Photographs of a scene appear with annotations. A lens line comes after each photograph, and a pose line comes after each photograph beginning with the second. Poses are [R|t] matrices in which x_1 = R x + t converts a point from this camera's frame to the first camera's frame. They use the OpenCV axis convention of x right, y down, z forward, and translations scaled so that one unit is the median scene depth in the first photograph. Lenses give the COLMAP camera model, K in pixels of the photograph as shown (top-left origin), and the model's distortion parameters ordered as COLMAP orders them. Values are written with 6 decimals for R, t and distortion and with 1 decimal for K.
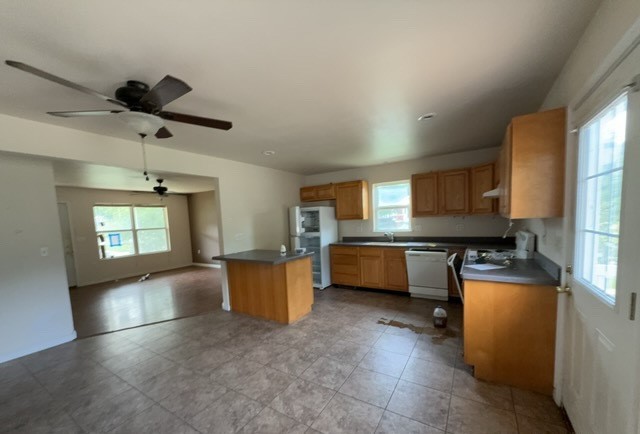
lens RADIAL K [[257.4, 0, 329.0], [0, 257.4, 214.6], [0, 0, 1]] dist [-0.000238, -0.000043]
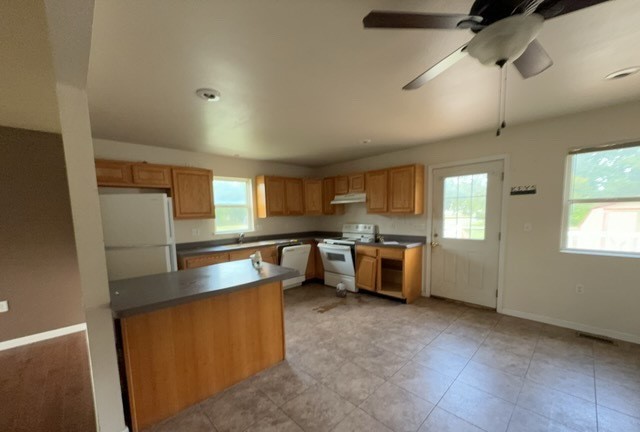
lens RADIAL K [[252.4, 0, 320.0], [0, 252.4, 216.0], [0, 0, 1]] dist [0.000484, 0.000042]
pose [[0.265996, 0.024718, 0.963657, -0.807885], [0.005311, 0.999618, -0.027107, 0.050369], [-0.963960, 0.012329, 0.265763, 0.713274]]
